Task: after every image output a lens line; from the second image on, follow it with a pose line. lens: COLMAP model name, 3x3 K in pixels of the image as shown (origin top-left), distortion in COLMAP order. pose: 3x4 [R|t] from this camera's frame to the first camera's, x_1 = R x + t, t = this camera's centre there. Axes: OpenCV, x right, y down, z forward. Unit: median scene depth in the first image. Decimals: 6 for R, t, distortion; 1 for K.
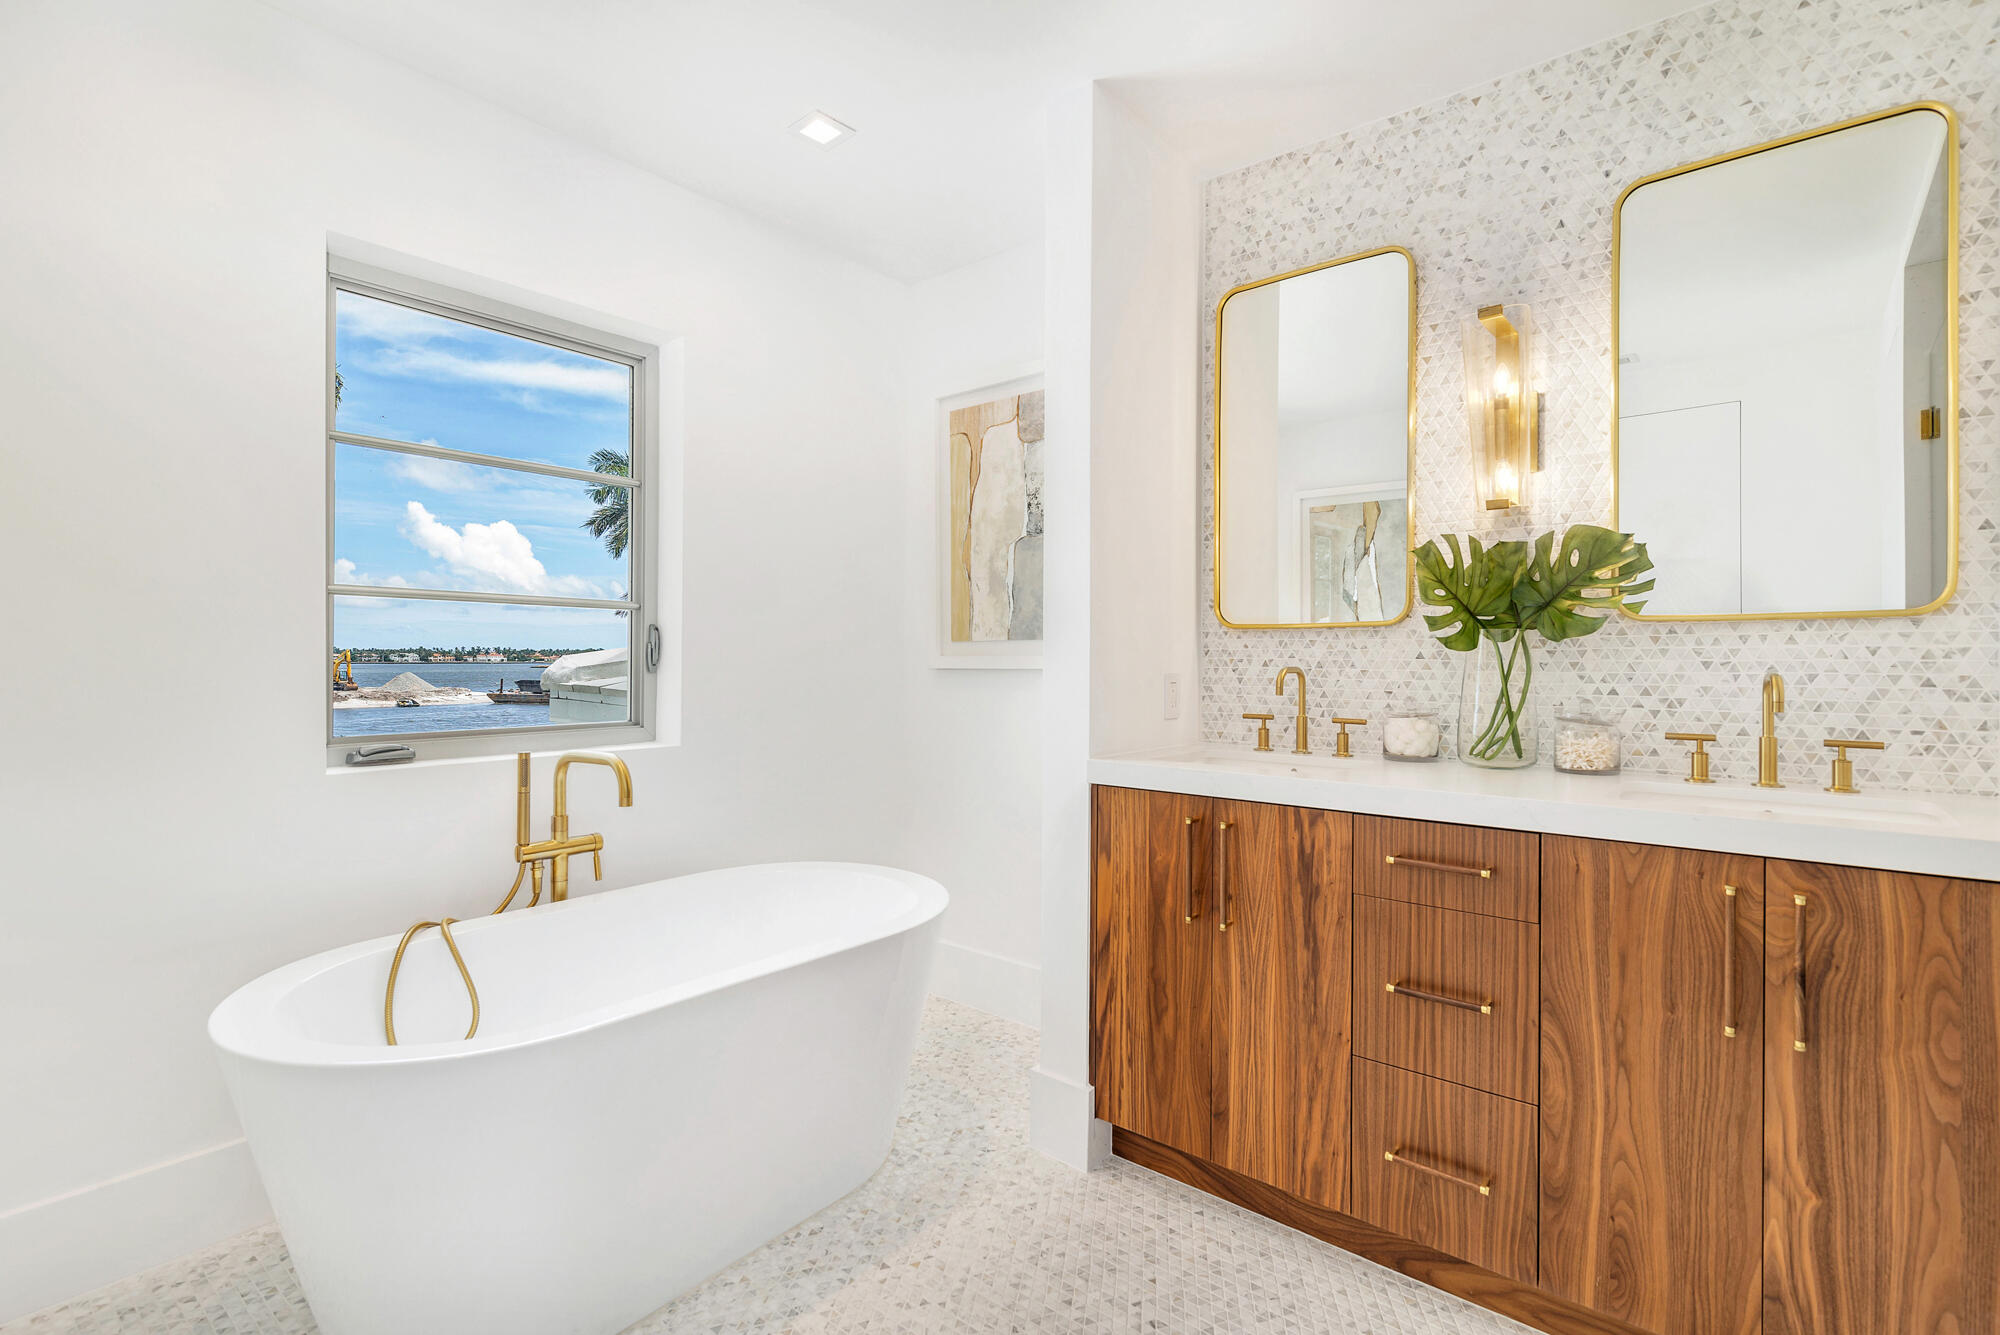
lens RADIAL K [[907.6, 0, 1004.6], [0, 907.6, 659.2], [0, 0, 1]] dist [-0.002250, -0.000757]
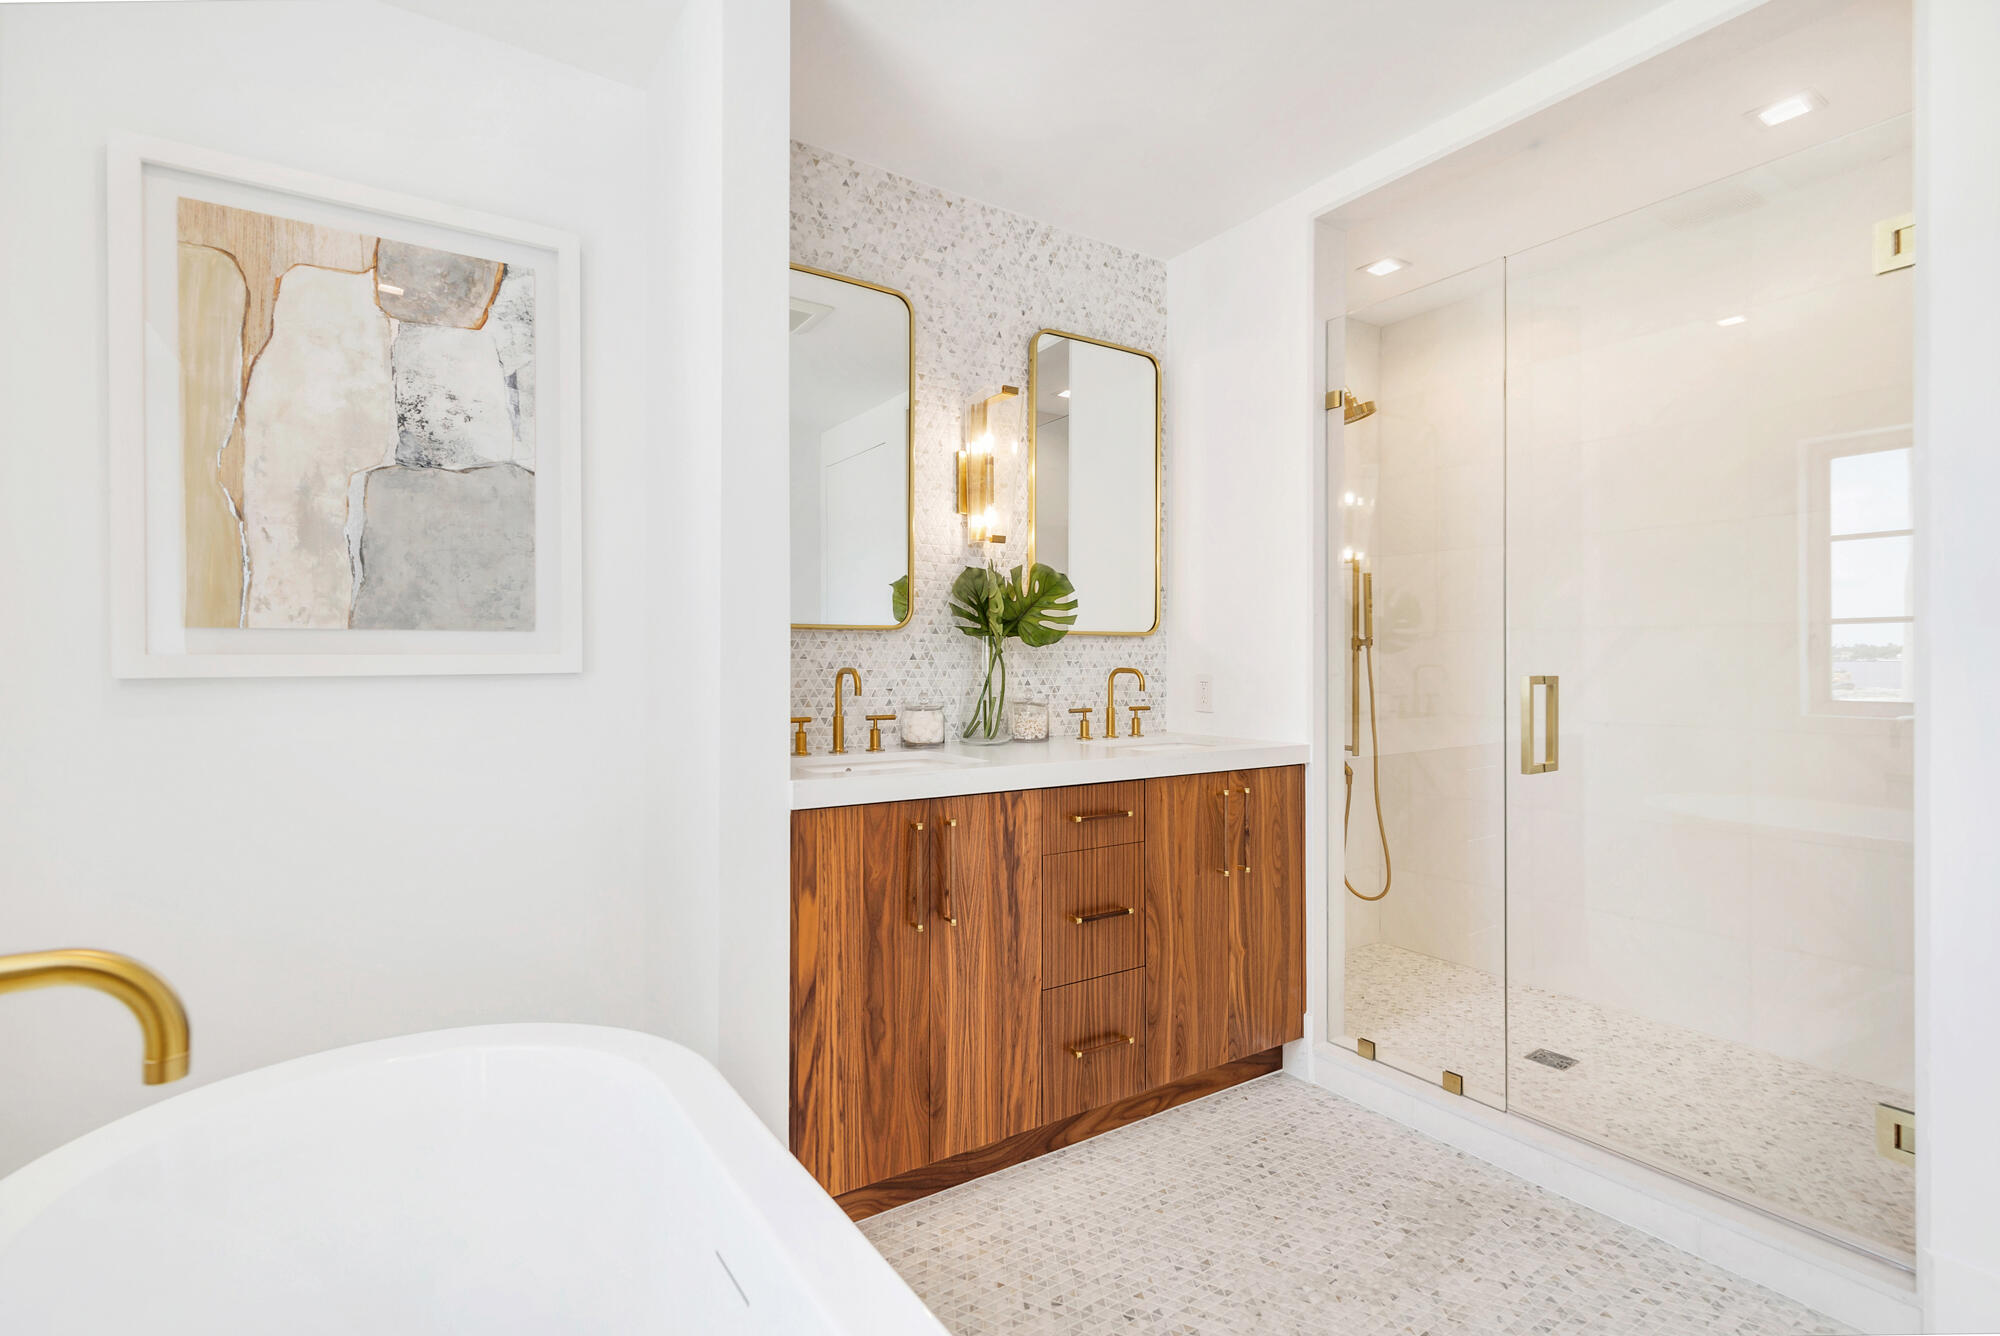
lens RADIAL K [[907.6, 0, 1004.6], [0, 907.6, 659.7], [0, 0, 1]] dist [-0.002250, -0.000757]
pose [[0.300571, -0.001204, 0.953759, -0.692107], [-0.000362, 0.999999, 0.001376, -0.001945], [-0.953759, -0.000759, 0.300570, 0.615777]]
